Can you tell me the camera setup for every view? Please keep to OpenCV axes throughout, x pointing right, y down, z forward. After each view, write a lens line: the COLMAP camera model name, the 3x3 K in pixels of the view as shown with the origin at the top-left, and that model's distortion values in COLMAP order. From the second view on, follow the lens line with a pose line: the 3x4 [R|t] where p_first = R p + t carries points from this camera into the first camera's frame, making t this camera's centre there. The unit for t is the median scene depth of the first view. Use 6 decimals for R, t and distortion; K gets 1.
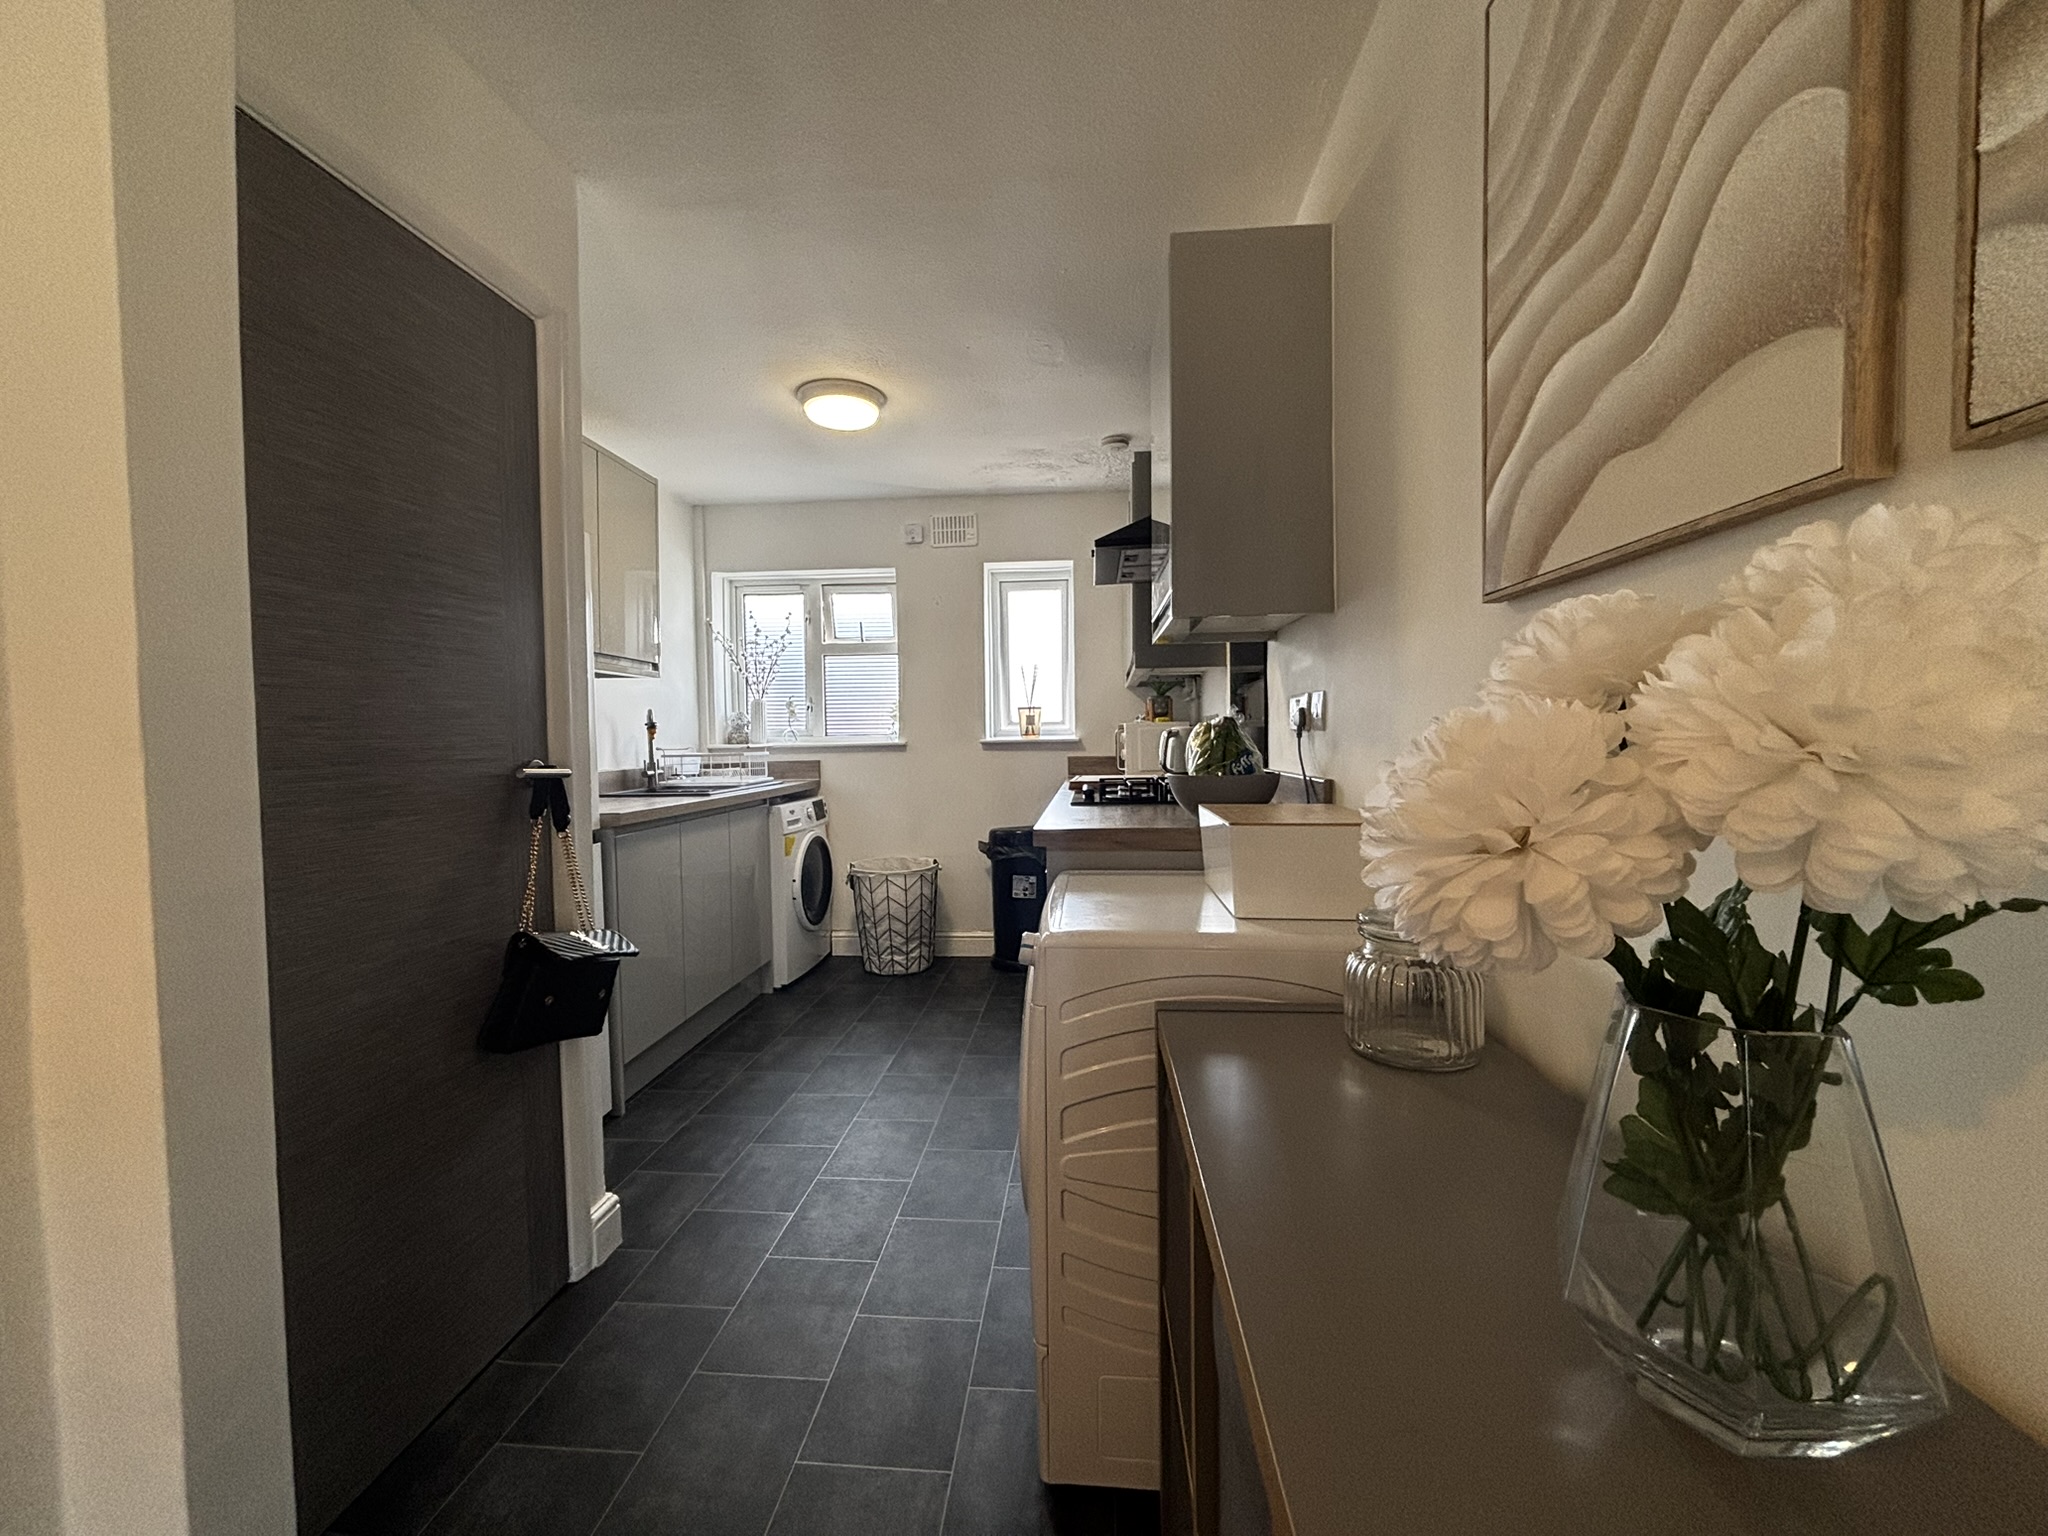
lens RADIAL K [[833.3, 0, 1019.0], [0, 833.3, 764.5], [0, 0, 1]] dist [0.008713, -0.003414]
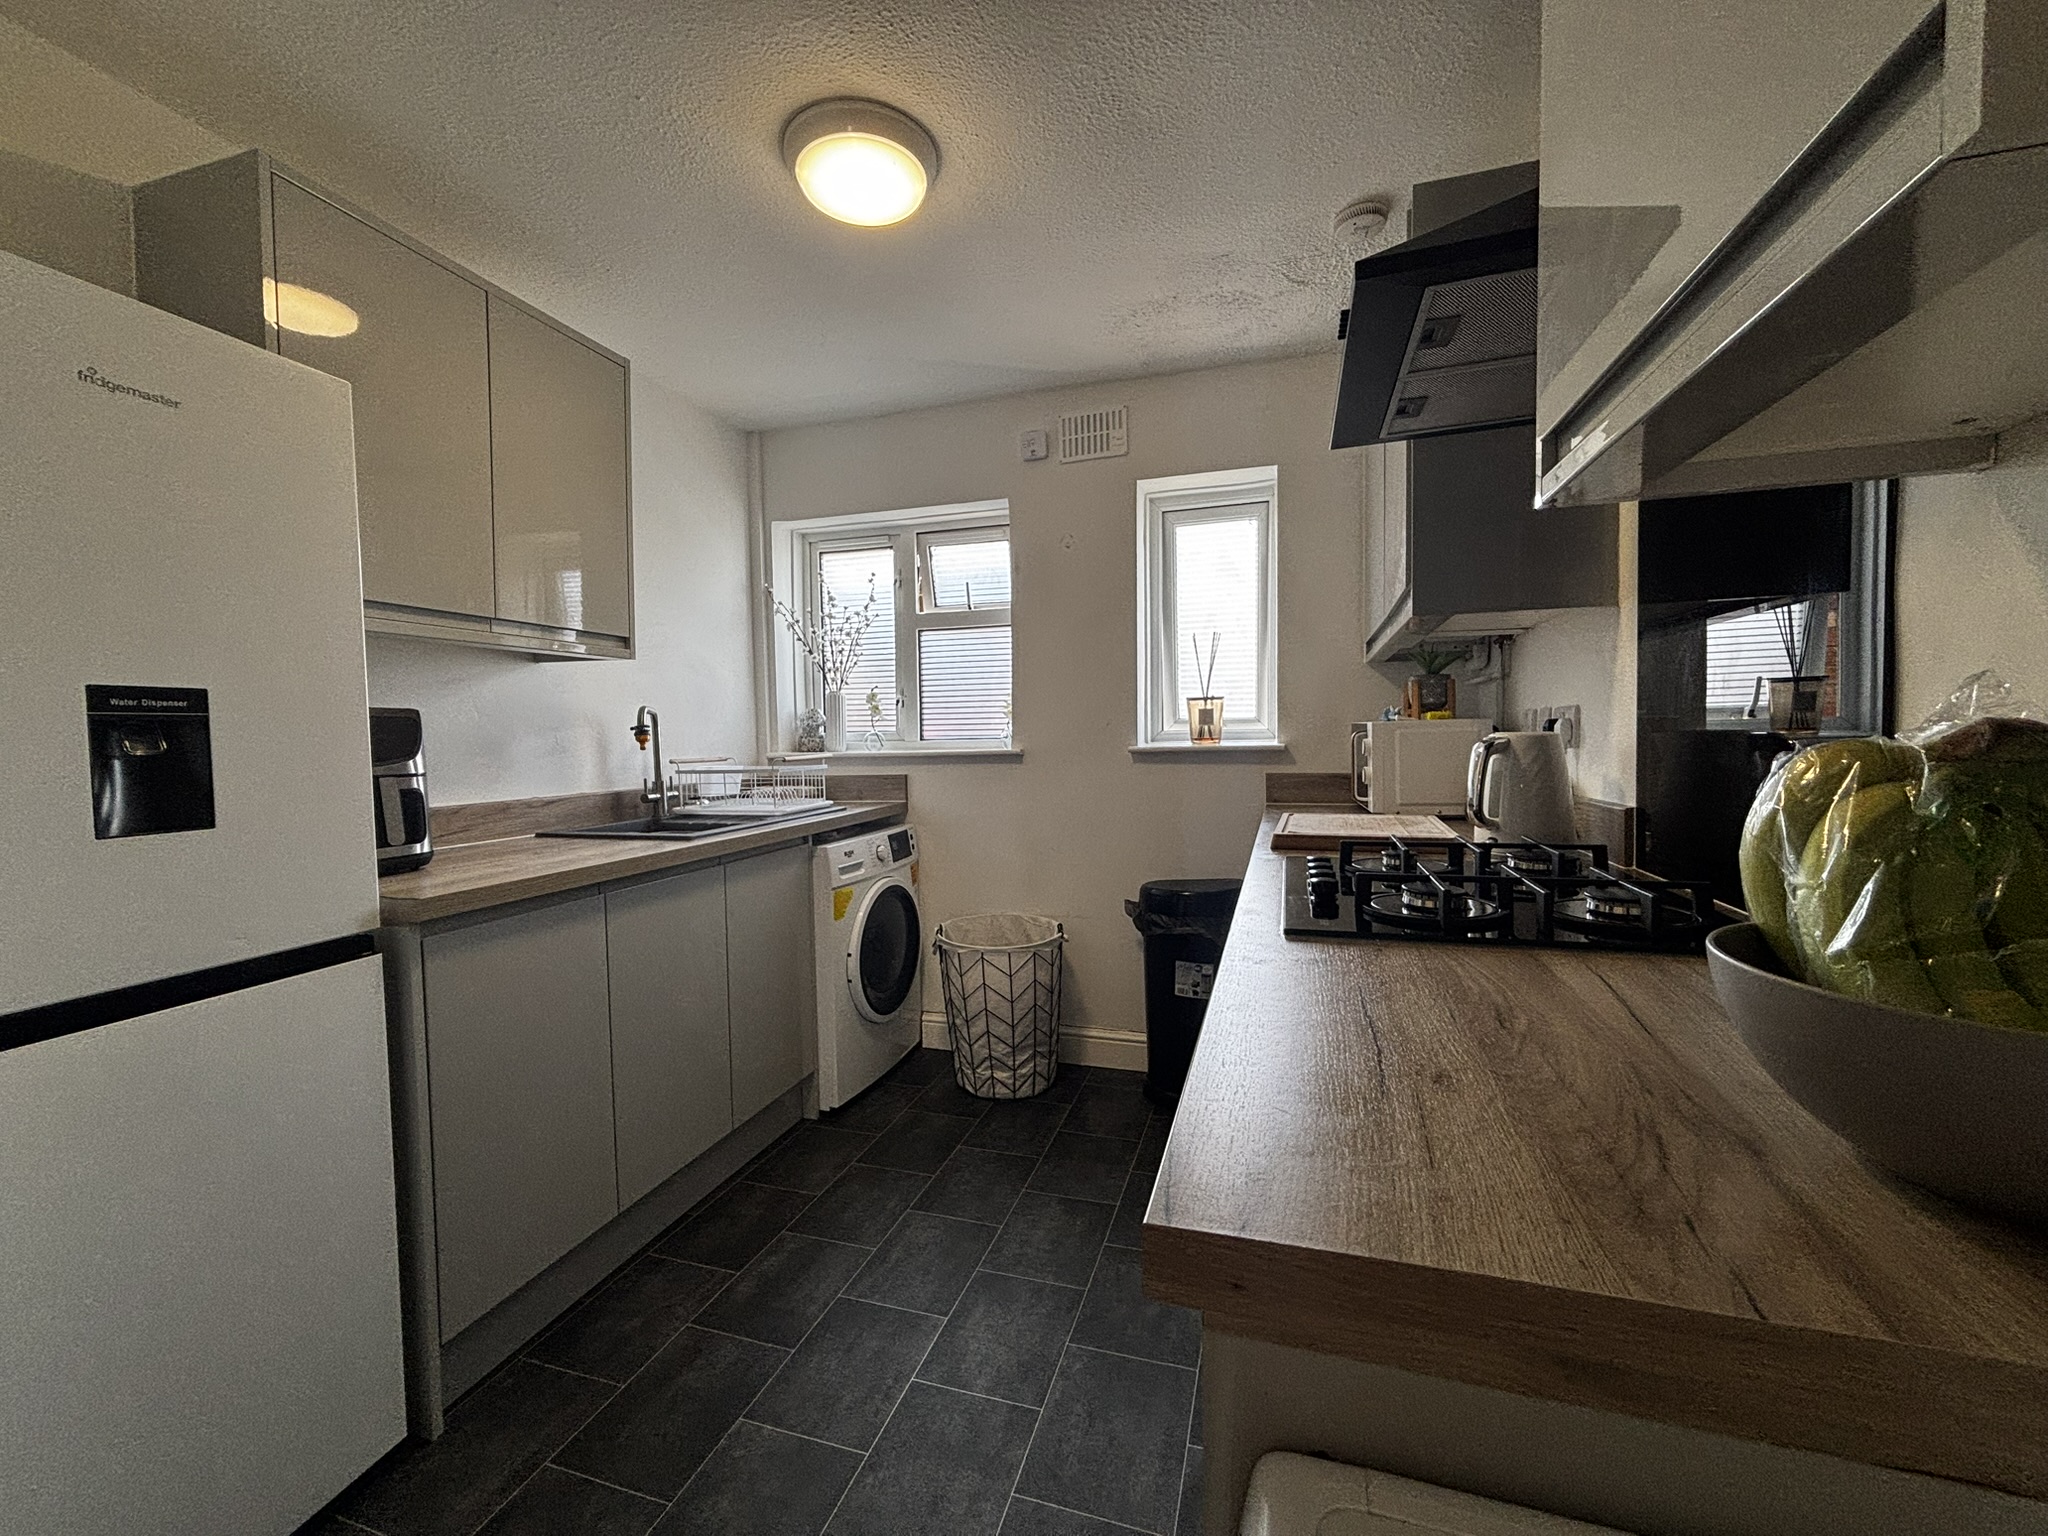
lens RADIAL K [[833.3, 0, 1019.0], [0, 833.3, 764.5], [0, 0, 1]] dist [0.008713, -0.003414]
pose [[0.975927, 0.005068, -0.218037, 0.013585], [-0.003409, 0.999962, 0.007985, -0.021475], [0.218069, -0.007049, 0.975908, 0.342517]]
